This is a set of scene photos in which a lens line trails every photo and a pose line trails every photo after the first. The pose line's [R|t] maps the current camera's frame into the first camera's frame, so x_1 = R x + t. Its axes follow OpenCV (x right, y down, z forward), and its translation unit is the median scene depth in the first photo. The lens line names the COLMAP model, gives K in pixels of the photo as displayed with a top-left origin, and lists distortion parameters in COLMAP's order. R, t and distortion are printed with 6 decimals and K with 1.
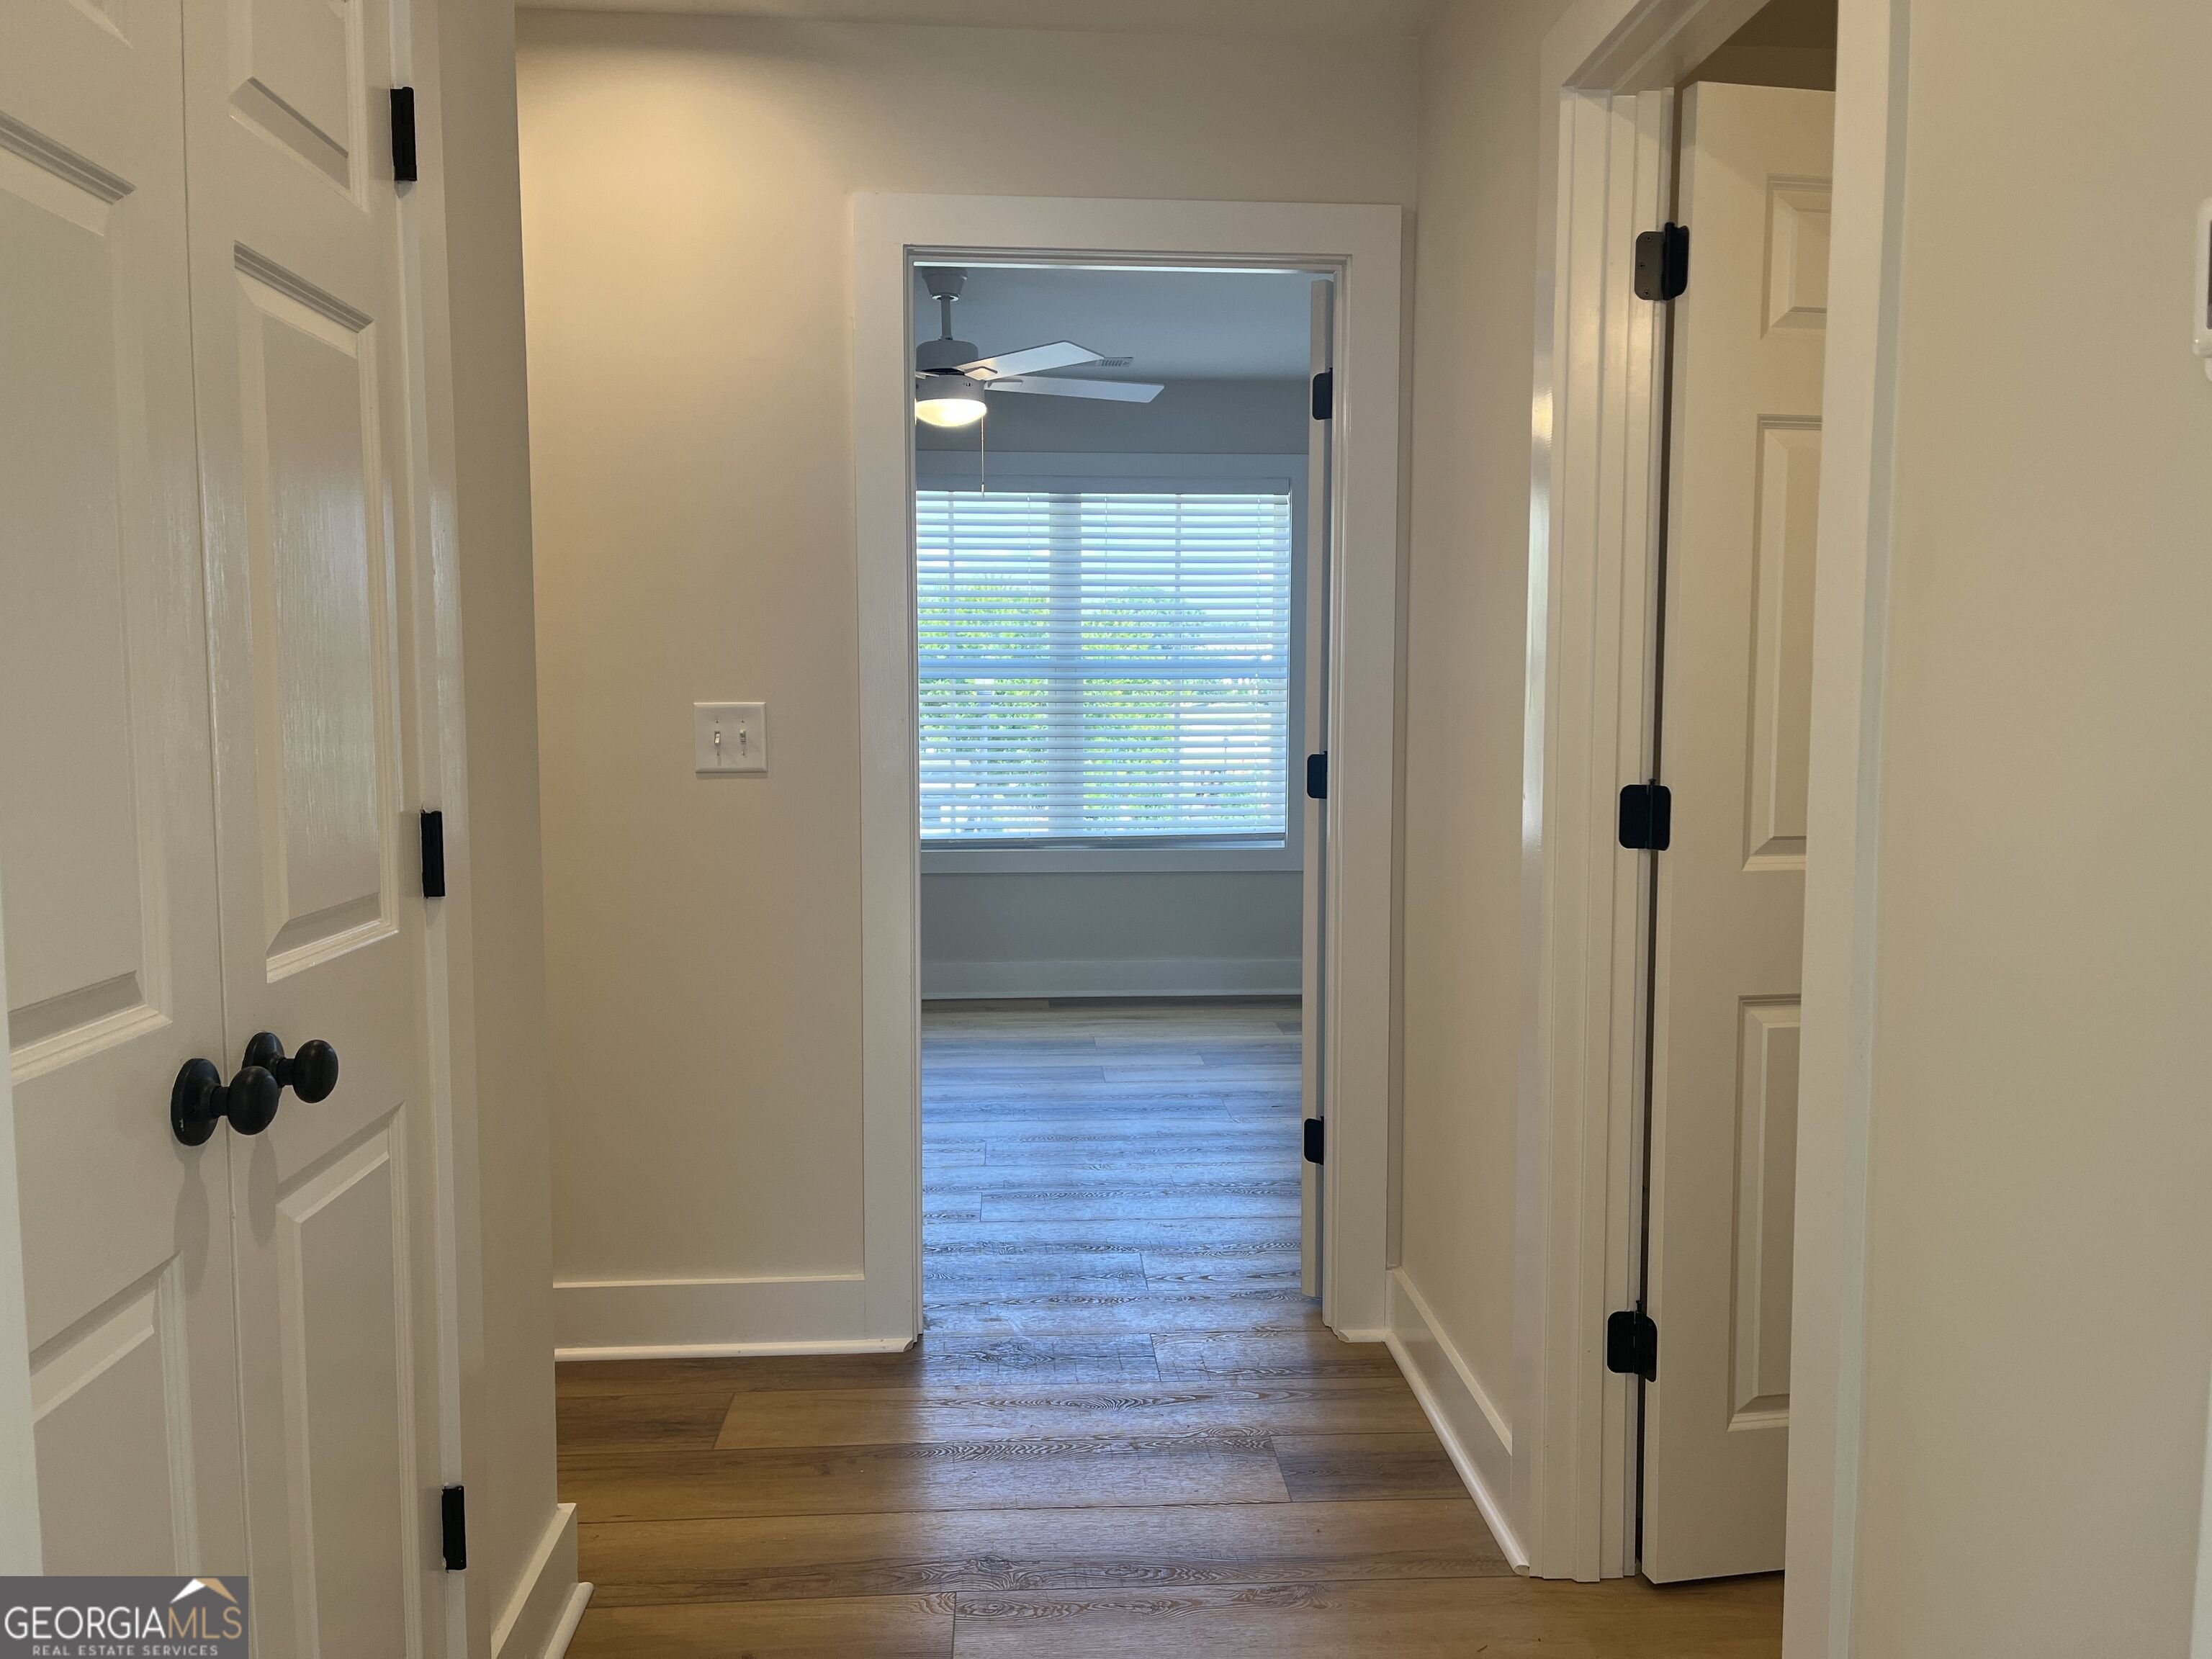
lens RADIAL K [[1670.9, 0, 1095.0], [0, 1670.9, 812.1], [0, 0, 1]] dist [0.076142, -0.093945]
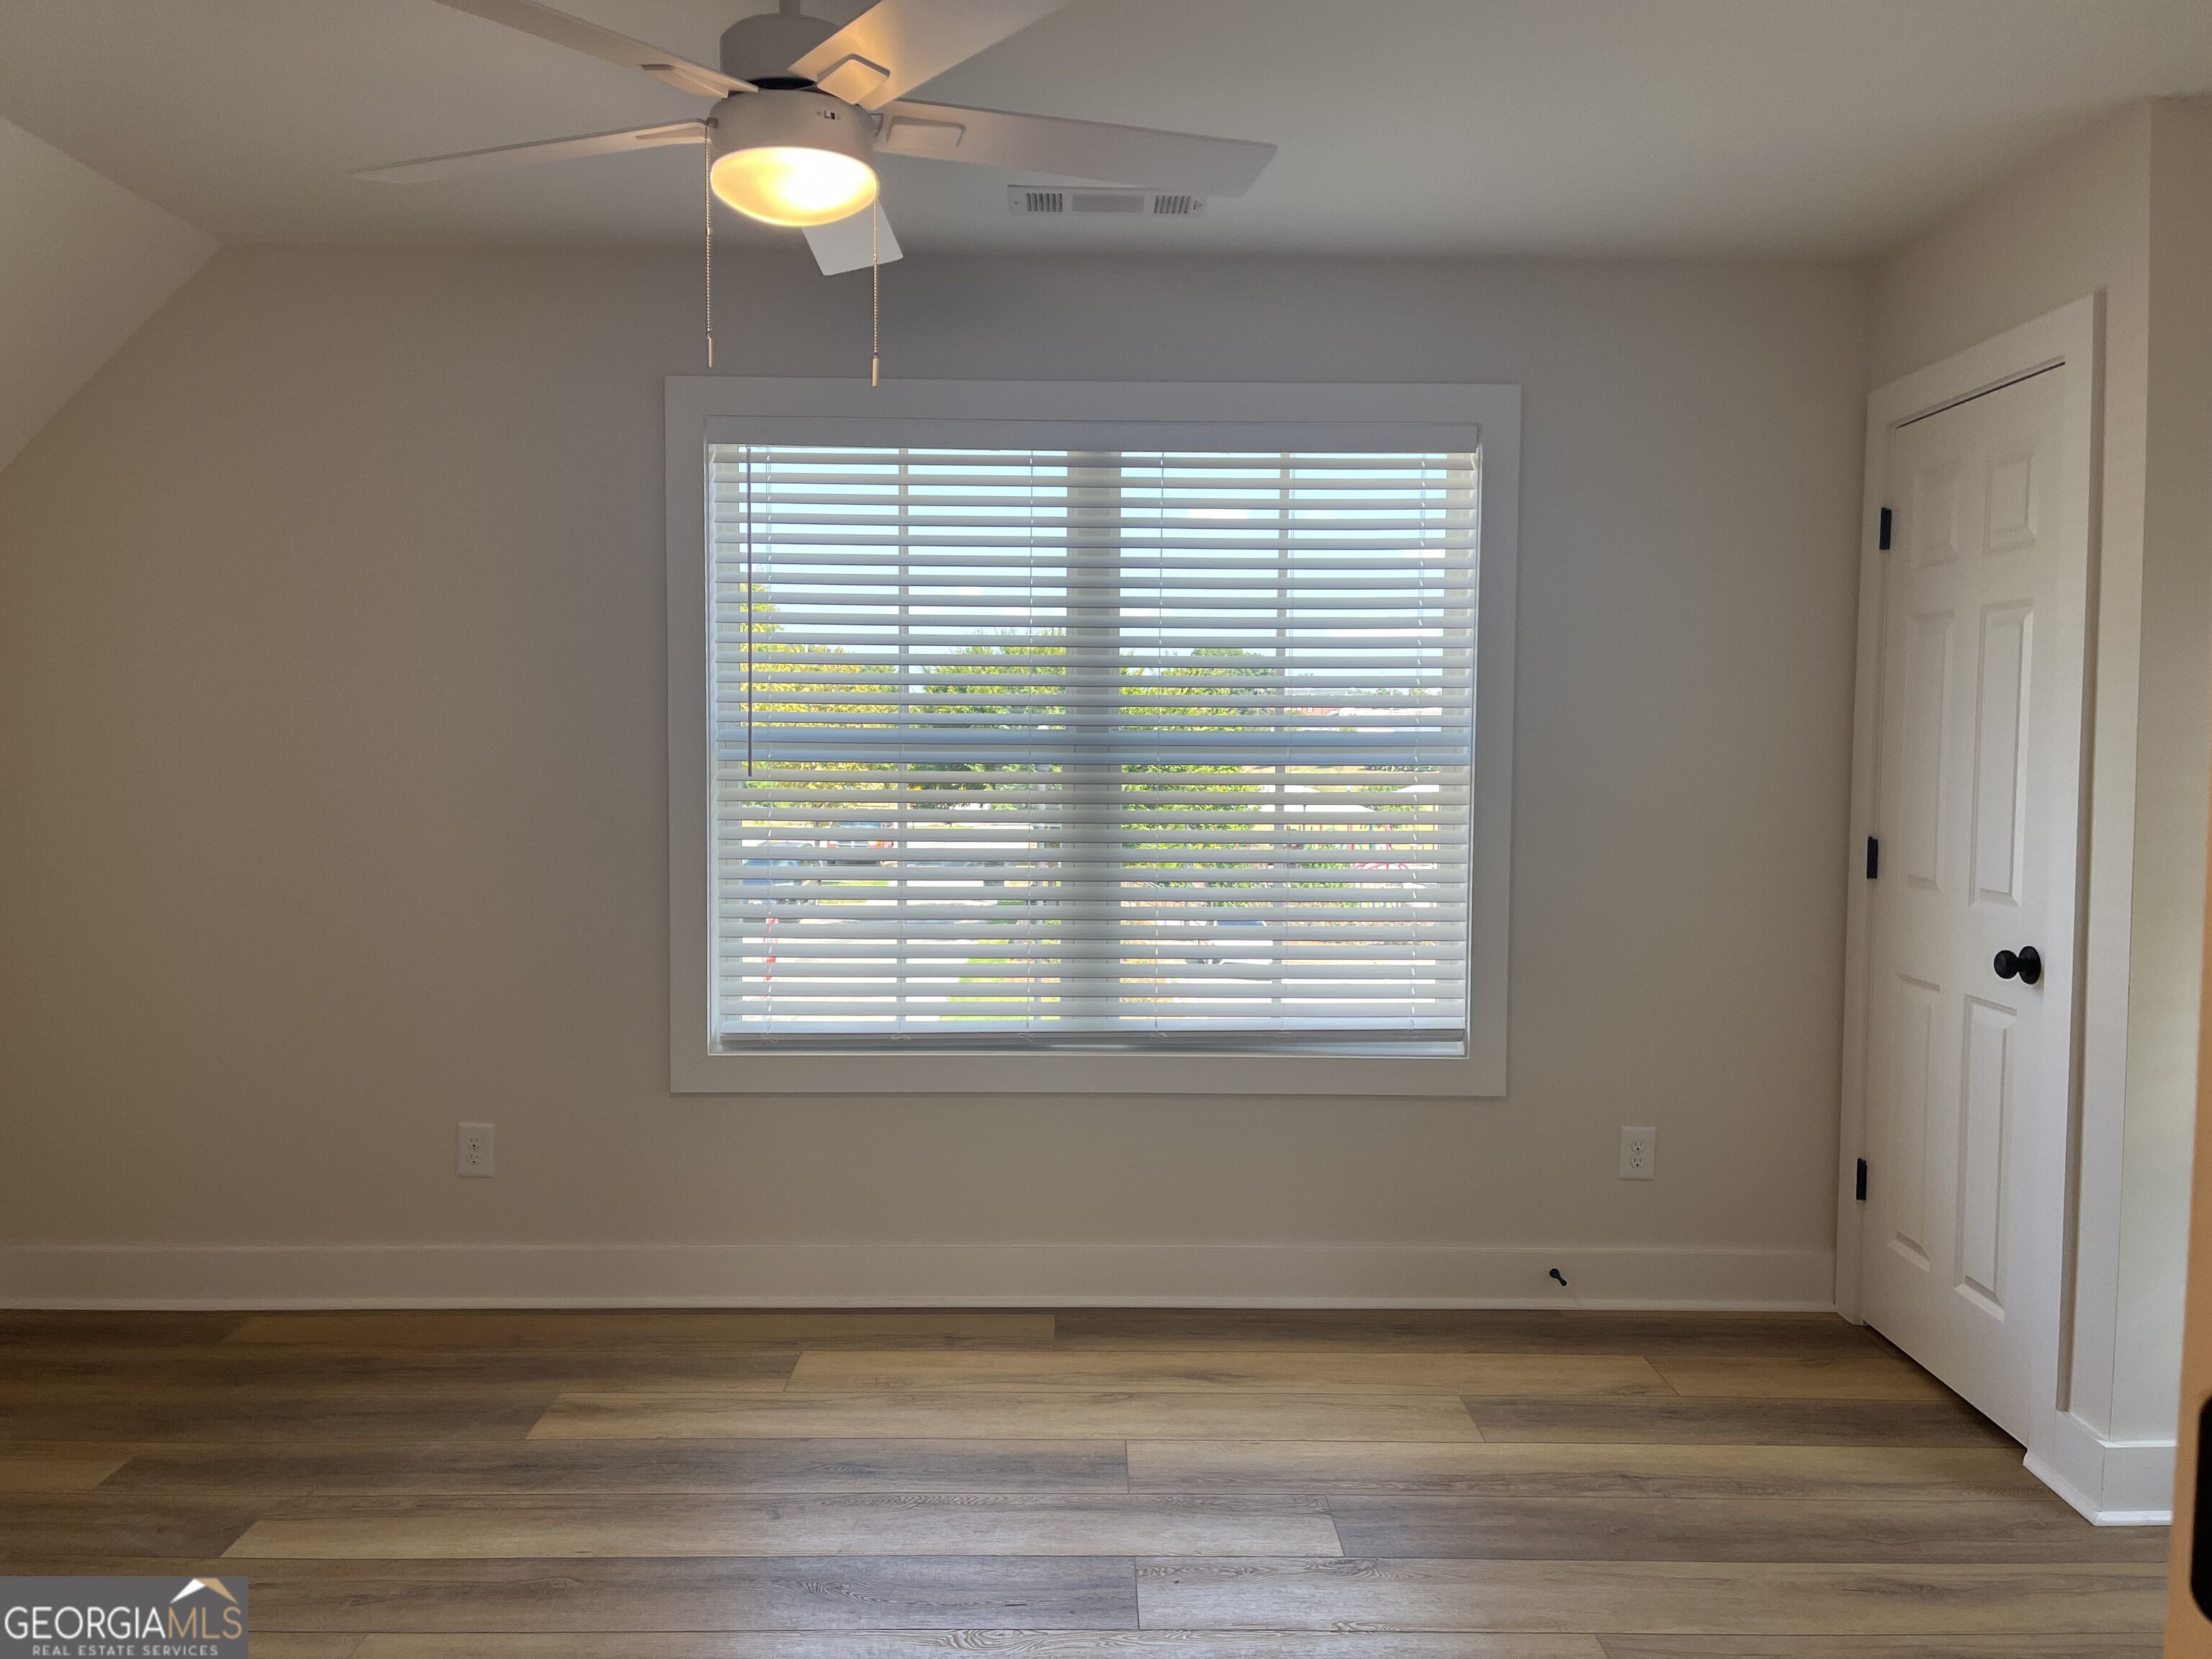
lens RADIAL K [[1683.4, 0, 1108.6], [0, 1683.4, 836.3], [0, 0, 1]] dist [0.074961, -0.099872]
pose [[0.999432, 0.008433, -0.032632, 0.008075], [-0.008993, 0.999814, -0.017079, -0.044048], [0.032482, 0.017363, 0.999322, 0.406699]]
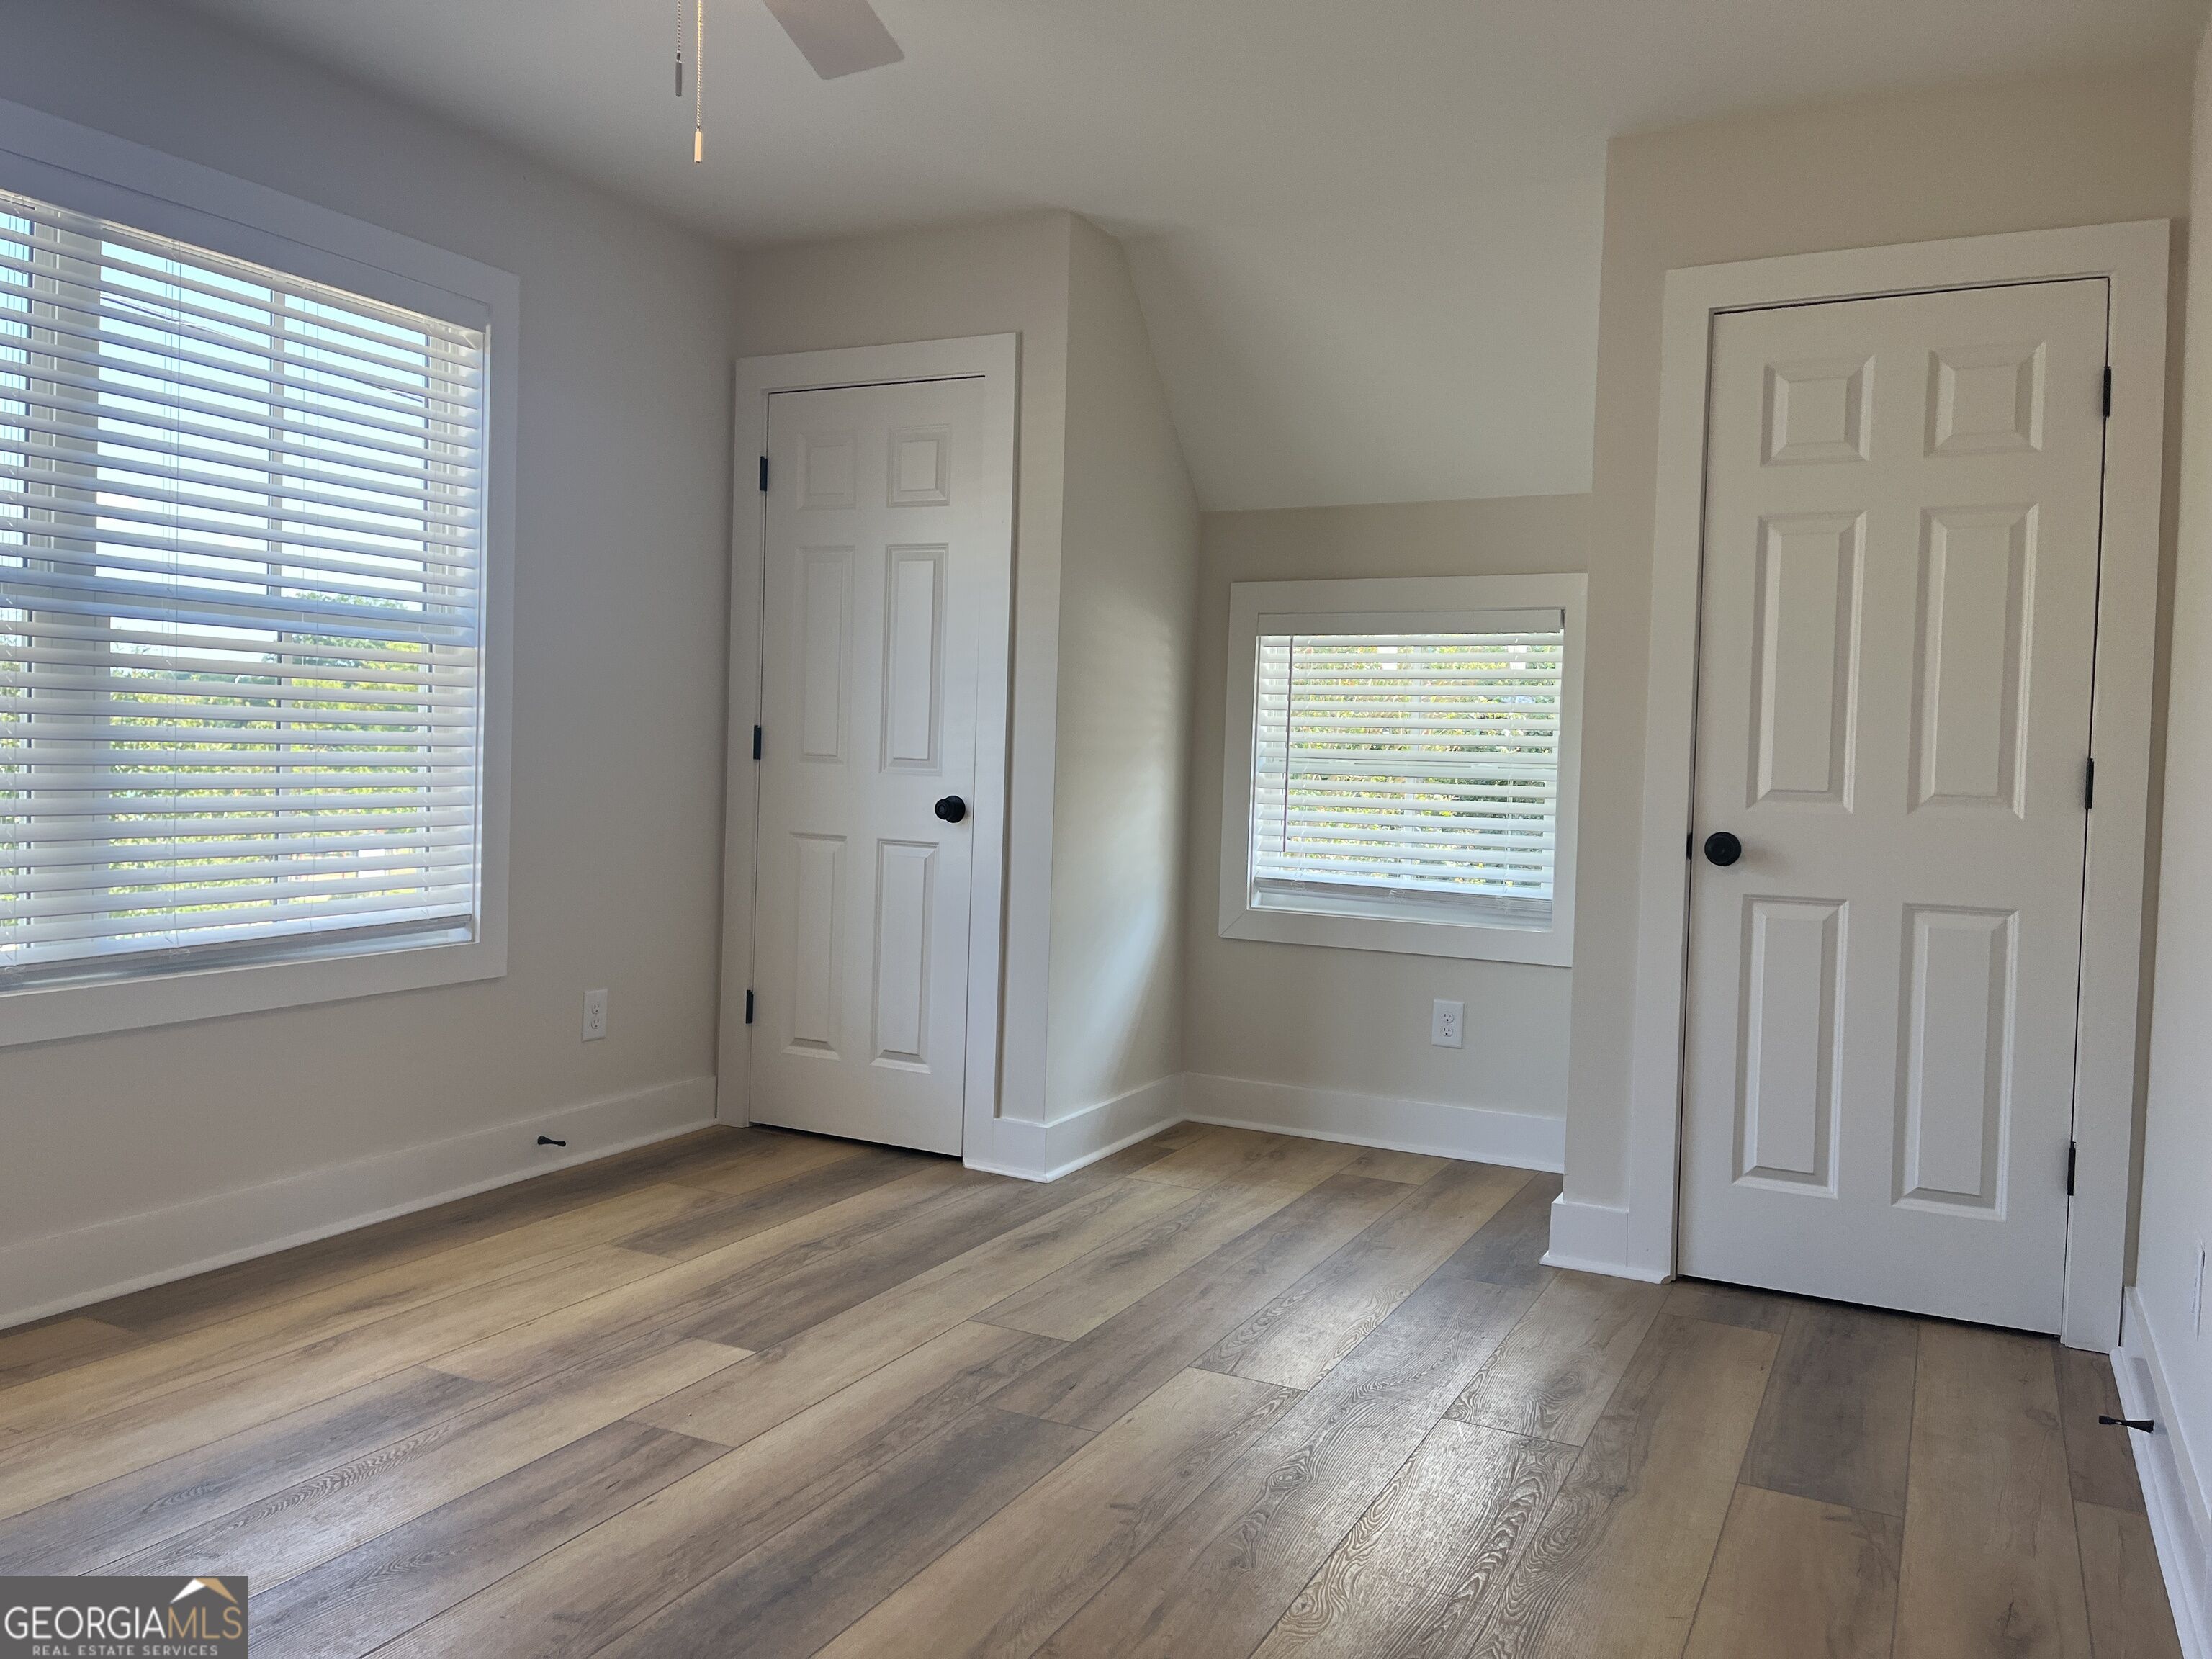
lens RADIAL K [[1670.9, 0, 1095.0], [0, 1670.9, 812.1], [0, 0, 1]] dist [0.076142, -0.093945]
pose [[0.497449, -0.018906, 0.867287, -0.283071], [0.036360, 0.999338, 0.000930, -0.015844], [-0.866731, 0.031072, 0.497808, 0.521933]]
